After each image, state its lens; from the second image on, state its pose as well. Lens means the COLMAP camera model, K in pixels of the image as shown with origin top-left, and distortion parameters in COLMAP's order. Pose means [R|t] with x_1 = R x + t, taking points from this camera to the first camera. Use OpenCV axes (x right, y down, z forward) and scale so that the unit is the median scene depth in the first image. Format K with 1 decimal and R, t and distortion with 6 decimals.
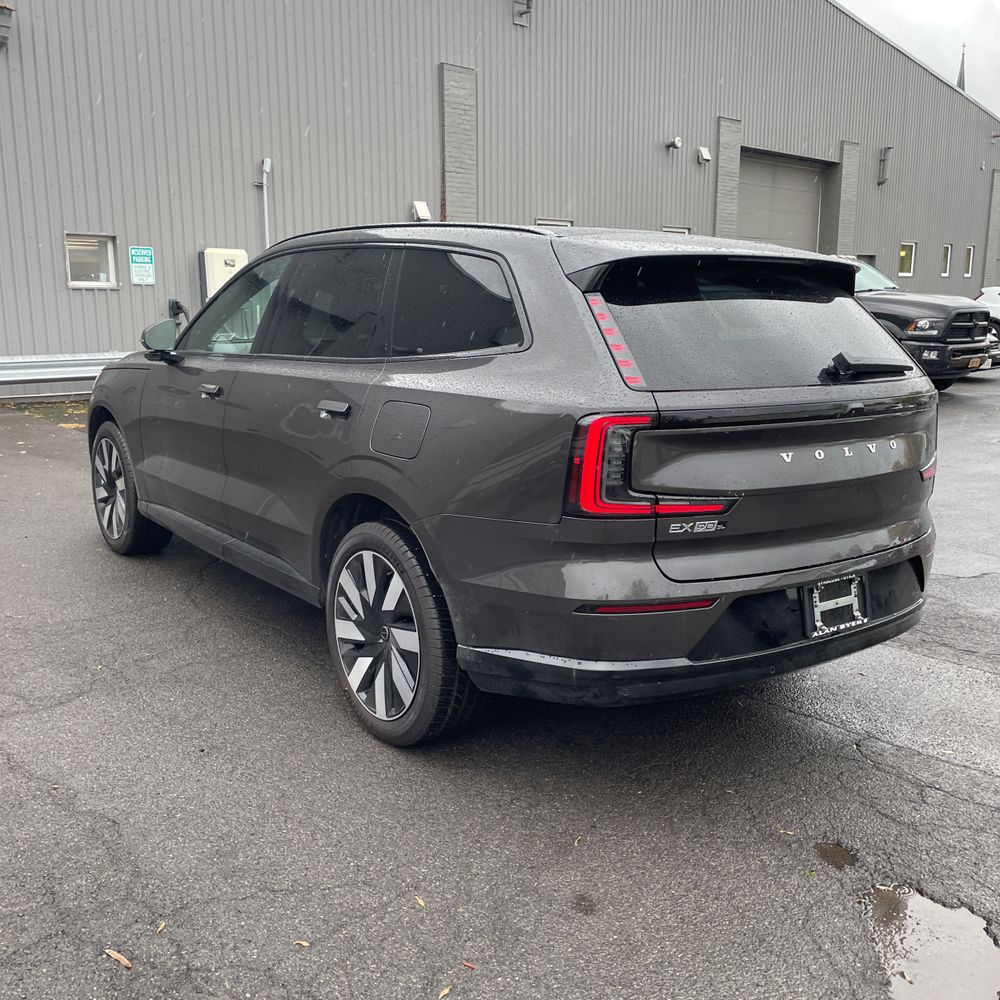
lens RADIAL K [[1005.9, 0, 501.1], [0, 1005.9, 489.3], [0, 0, 1]] dist [0.091057, -0.126813]
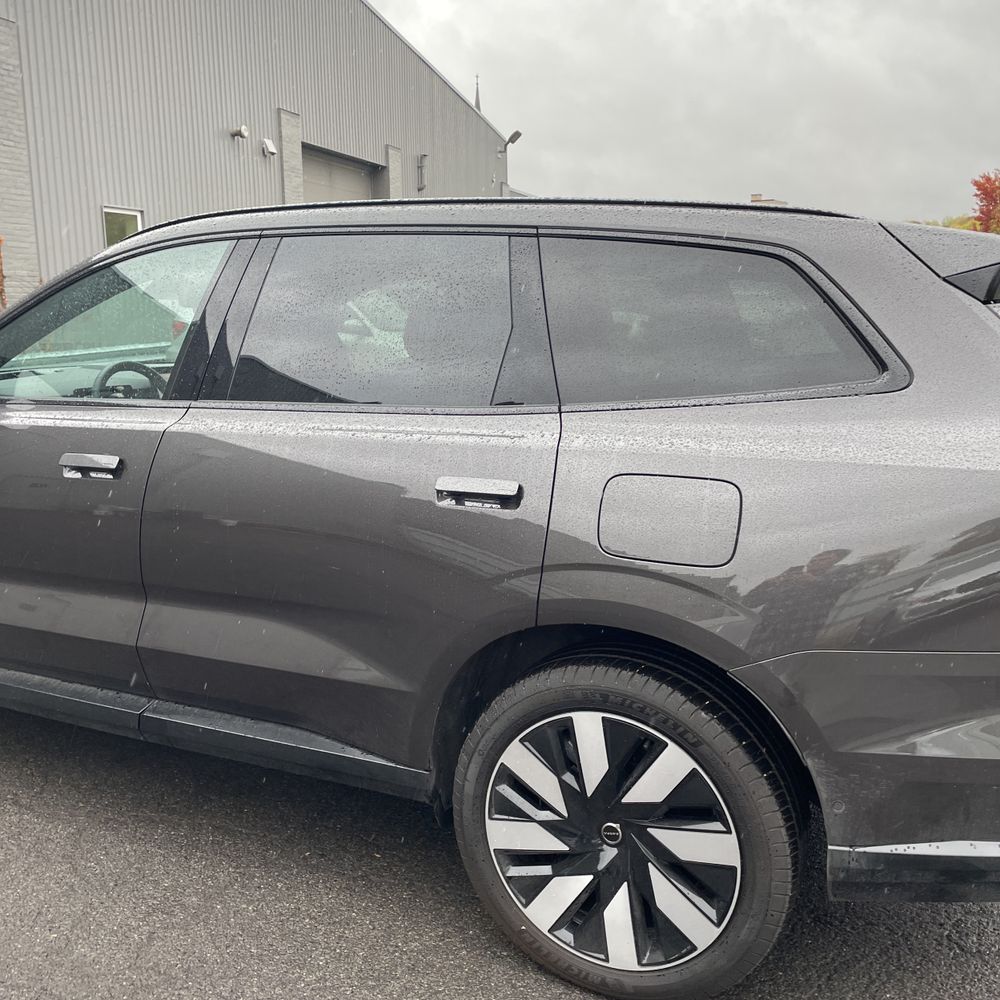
lens RADIAL K [[1005.9, 0, 501.1], [0, 1005.9, 489.3], [0, 0, 1]] dist [0.091057, -0.126813]
pose [[0.881956, -0.090195, 0.462621, -0.376756], [0.090317, 0.995671, 0.021937, -0.079269], [-0.462597, 0.022435, 0.886285, 0.376535]]
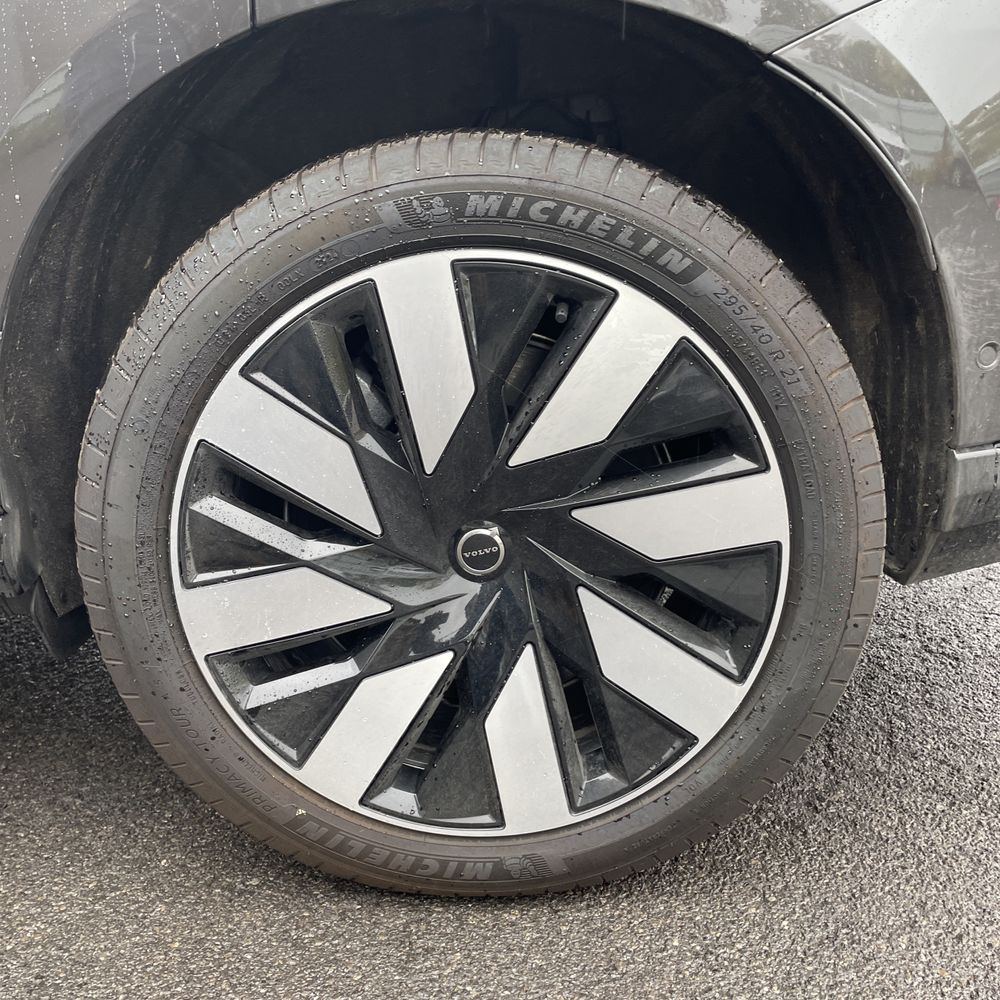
lens RADIAL K [[1005.9, 0, 501.1], [0, 1005.9, 489.3], [0, 0, 1]] dist [0.091057, -0.126813]
pose [[0.598222, -0.245865, 0.762680, -0.268718], [0.183389, 0.968513, 0.168375, 0.064610], [-0.780063, 0.039142, 0.624475, 0.674894]]
